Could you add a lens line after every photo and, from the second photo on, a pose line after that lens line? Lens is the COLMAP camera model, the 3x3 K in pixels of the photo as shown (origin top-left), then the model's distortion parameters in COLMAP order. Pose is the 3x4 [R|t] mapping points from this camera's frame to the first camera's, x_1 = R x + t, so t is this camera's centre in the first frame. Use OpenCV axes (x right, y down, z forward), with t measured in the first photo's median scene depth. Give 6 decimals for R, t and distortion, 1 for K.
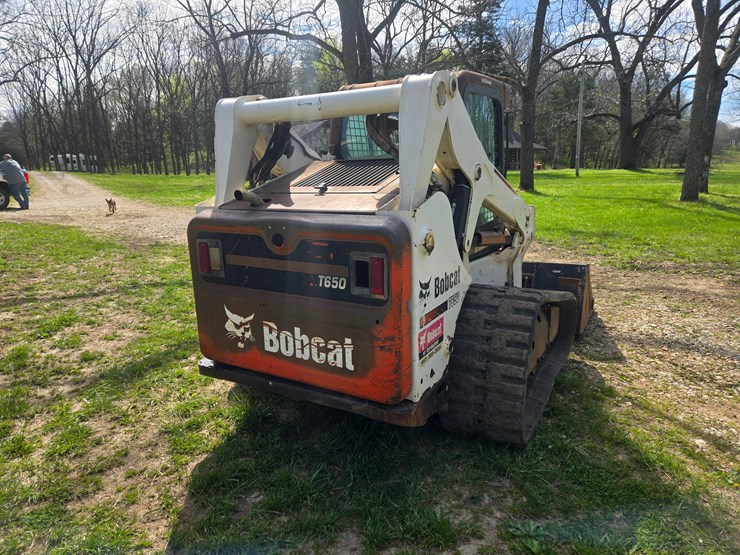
lens RADIAL K [[490.7, 0, 367.6], [0, 490.7, 291.2], [0, 0, 1]] dist [0.063752, -0.035278]
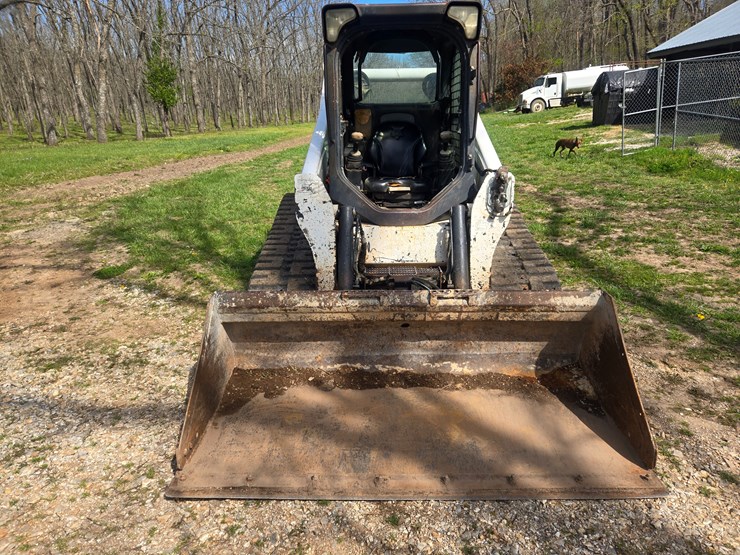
lens RADIAL K [[496.4, 0, 365.2], [0, 496.4, 285.9], [0, 0, 1]] dist [0.061986, -0.039559]
pose [[-0.870109, 0.204288, -0.448526, 1.013575], [-0.081591, 0.837789, 0.539864, -0.731167], [0.486058, 0.506336, -0.712300, 2.742288]]
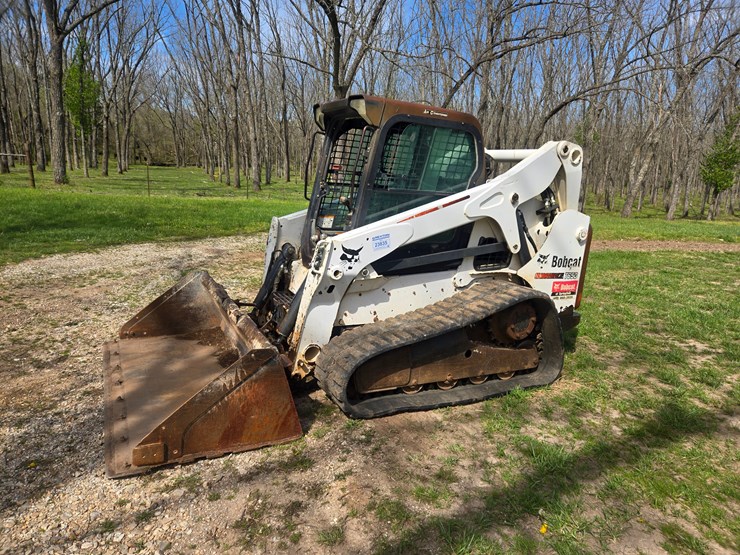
lens RADIAL K [[496.4, 0, 365.2], [0, 496.4, 285.9], [0, 0, 1]] dist [0.061986, -0.039559]
pose [[-0.844309, -0.146556, 0.515426, -0.663269], [0.091445, 0.908357, 0.408076, -0.754287], [-0.527997, 0.391675, -0.753532, 2.914021]]
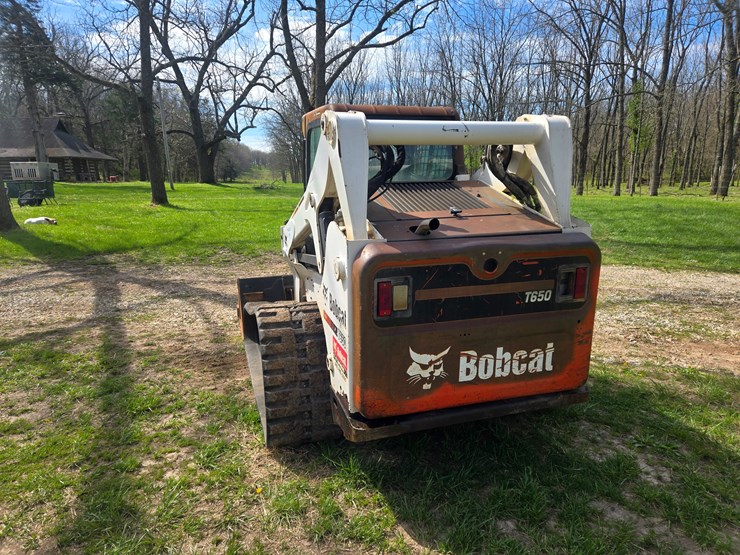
lens RADIAL K [[490.7, 0, 367.6], [0, 490.7, 291.2], [0, 0, 1]] dist [0.063752, -0.035278]
pose [[0.669231, -0.154875, 0.726735, -1.029844], [0.172142, 0.983744, 0.051125, -0.138254], [-0.722839, 0.090887, 0.685013, 0.467587]]
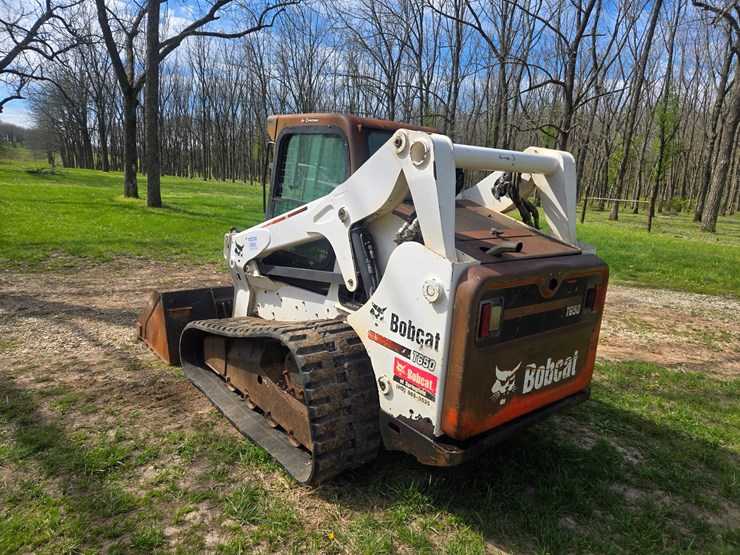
lens RADIAL K [[498.2, 0, 370.0], [0, 498.2, 277.5], [0, 0, 1]] dist [0.063127, -0.044363]
pose [[0.334231, -0.141242, 0.931848, -1.290614], [0.159282, 0.982950, 0.091857, -0.272322], [-0.928934, 0.117725, 0.351030, 0.927110]]
